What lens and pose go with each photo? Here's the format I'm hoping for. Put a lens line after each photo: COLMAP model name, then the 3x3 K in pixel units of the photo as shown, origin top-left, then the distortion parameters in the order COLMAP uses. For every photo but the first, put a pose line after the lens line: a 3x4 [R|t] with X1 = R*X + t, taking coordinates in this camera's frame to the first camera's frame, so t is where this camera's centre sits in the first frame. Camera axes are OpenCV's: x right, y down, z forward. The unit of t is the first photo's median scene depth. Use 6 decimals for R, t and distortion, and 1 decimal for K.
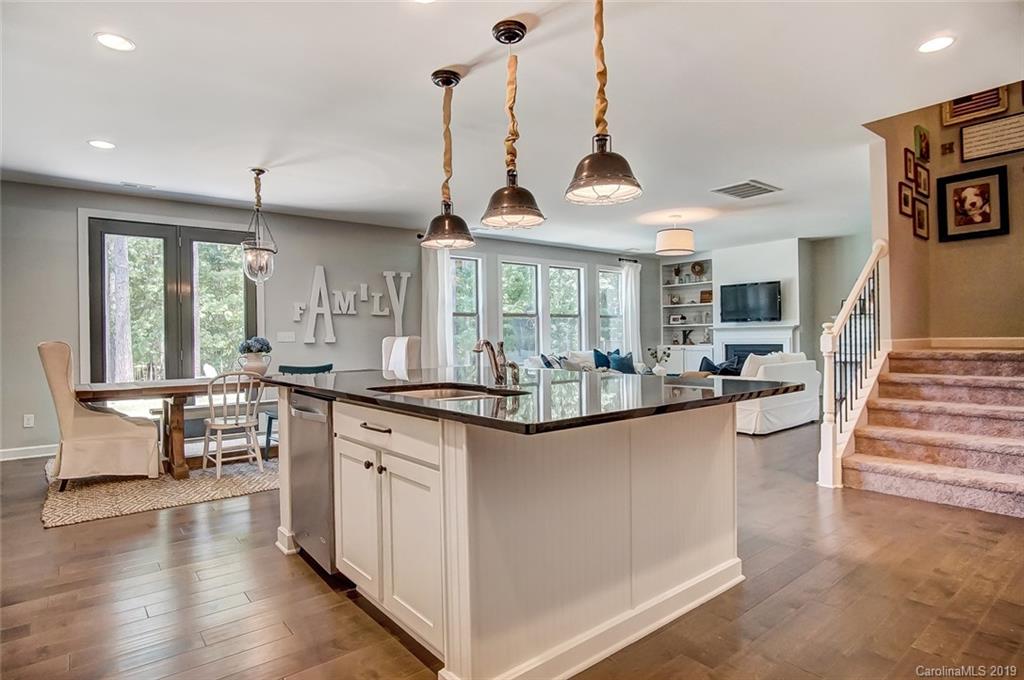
lens RADIAL K [[551.1, 0, 511.5], [0, 551.1, 338.5], [0, 0, 1]] dist [-0.035896, 0.010518]
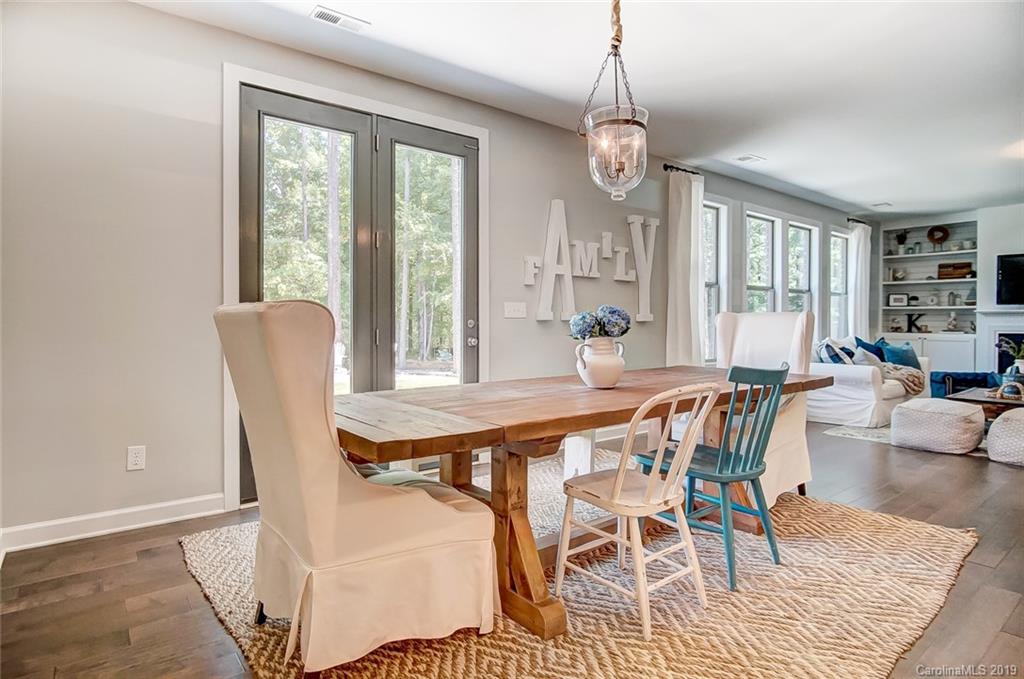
lens RADIAL K [[551.1, 0, 511.1], [0, 551.1, 331.1], [0, 0, 1]] dist [-0.035896, 0.010518]
pose [[0.999679, 0.019121, -0.016613, -0.299959], [-0.018829, 0.999668, 0.017561, 0.007696], [0.016943, -0.017242, 0.999708, 0.273458]]
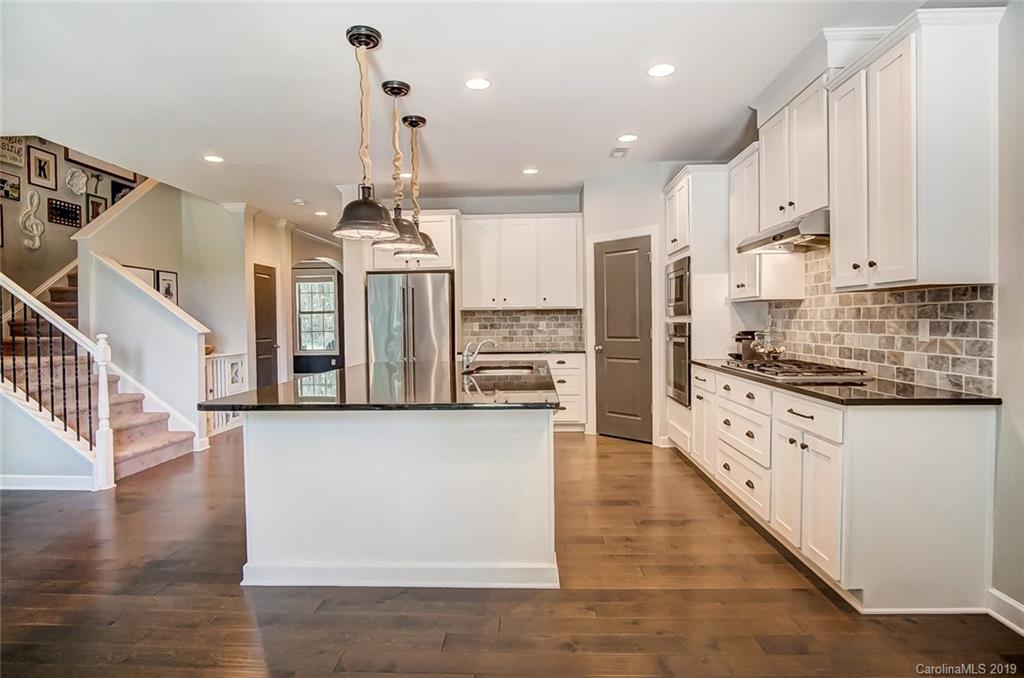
lens RADIAL K [[552.0, 0, 512.5], [0, 552.0, 337.9], [0, 0, 1]] dist [-0.027508, 0.003360]
pose [[-0.753482, 0.006801, 0.657433, -0.299712], [0.025236, 0.999509, 0.018583, -0.008069], [-0.656984, 0.030593, -0.753283, 0.534602]]
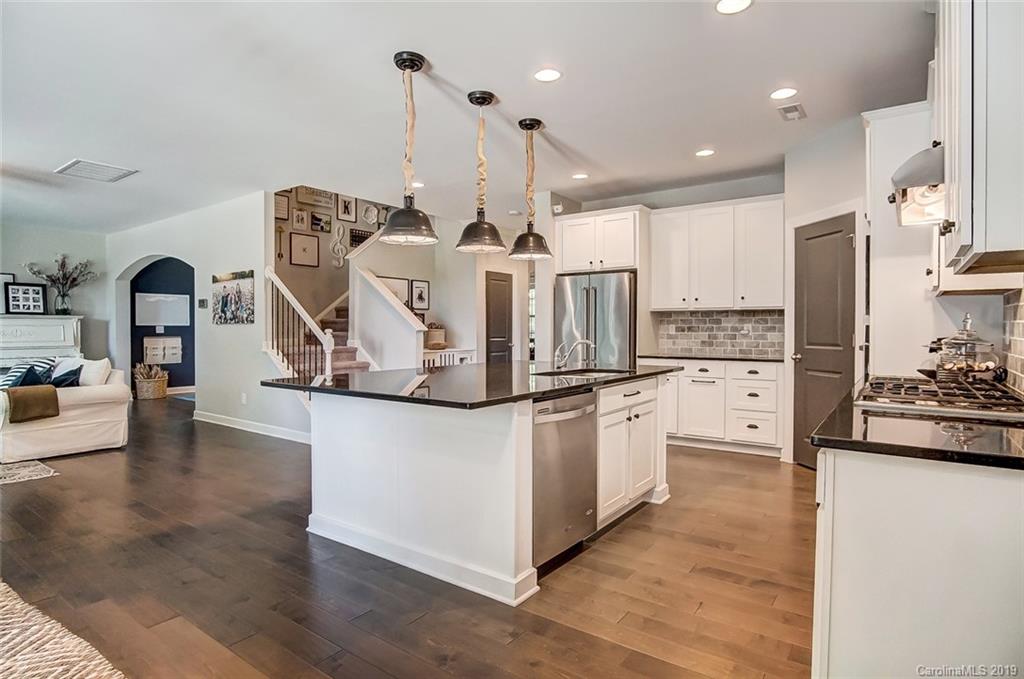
lens RADIAL K [[551.1, 0, 509.3], [0, 551.1, 340.3], [0, 0, 1]] dist [-0.035896, 0.010518]
pose [[-0.262292, -0.004308, 0.964979, -0.377584], [0.005347, 0.999968, 0.005917, -0.002163], [-0.964974, 0.006712, -0.262261, 0.387380]]
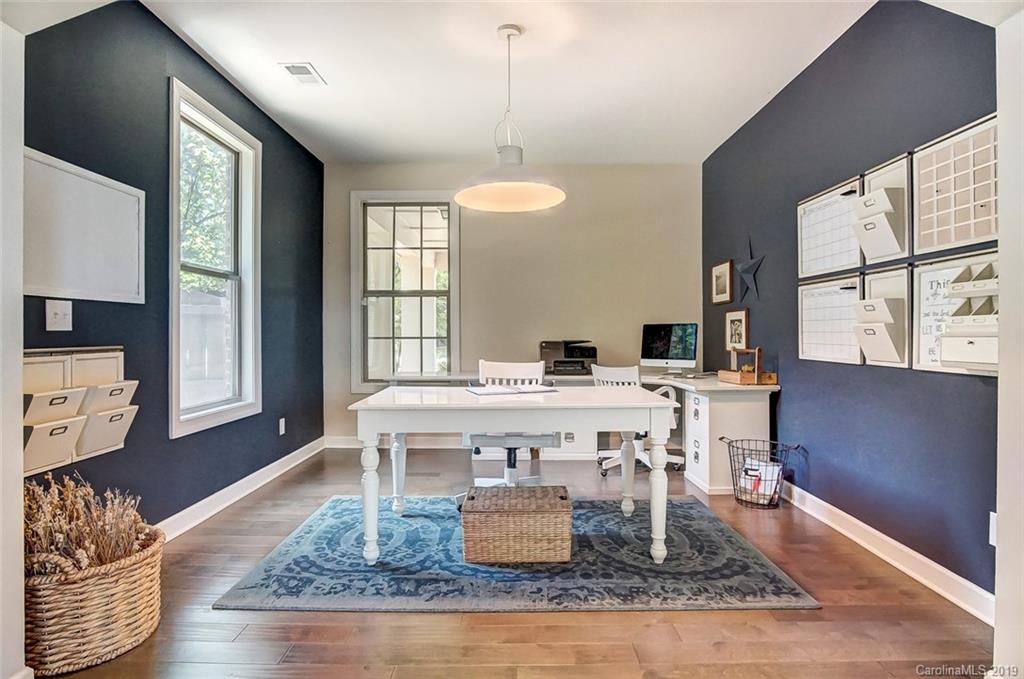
lens RADIAL K [[551.1, 0, 511.0], [0, 551.1, 333.2], [0, 0, 1]] dist [-0.035896, 0.010518]
pose [[-0.772959, 0.018240, 0.634194, 0.505792], [0.012996, 0.999832, -0.012917, -0.007090], [-0.634323, -0.001742, -0.773066, 0.817709]]
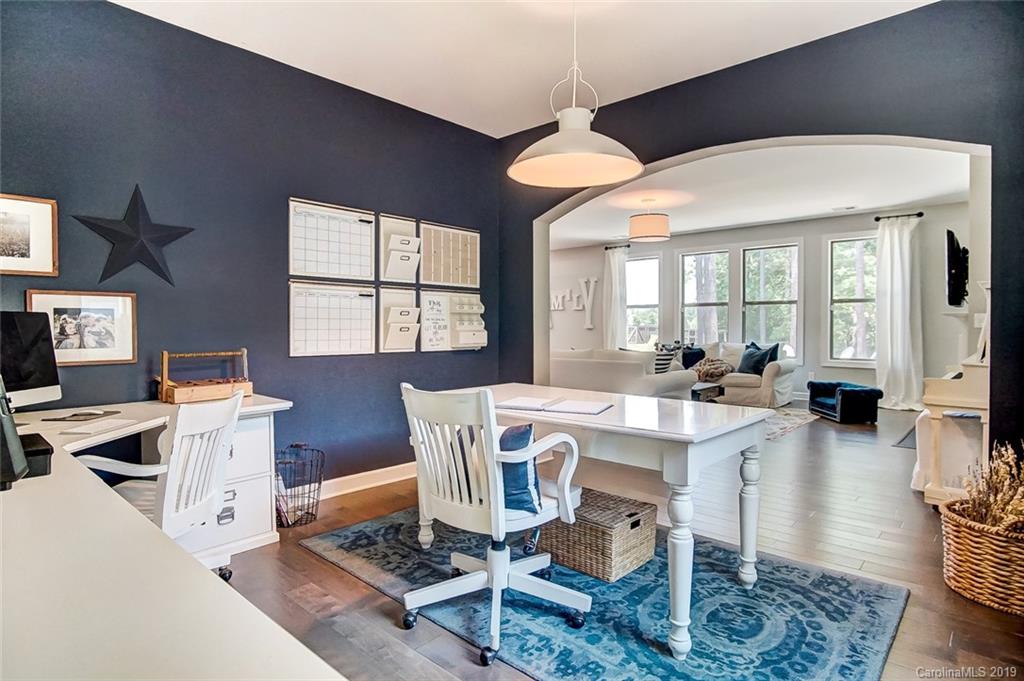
lens RADIAL K [[551.1, 0, 512.8], [0, 551.1, 339.1], [0, 0, 1]] dist [-0.035896, 0.010518]
pose [[0.151665, 0.039343, -0.987649, 0.963533], [-0.002460, 0.999219, 0.039426, -0.018203], [0.988429, -0.003550, 0.151644, 0.504589]]
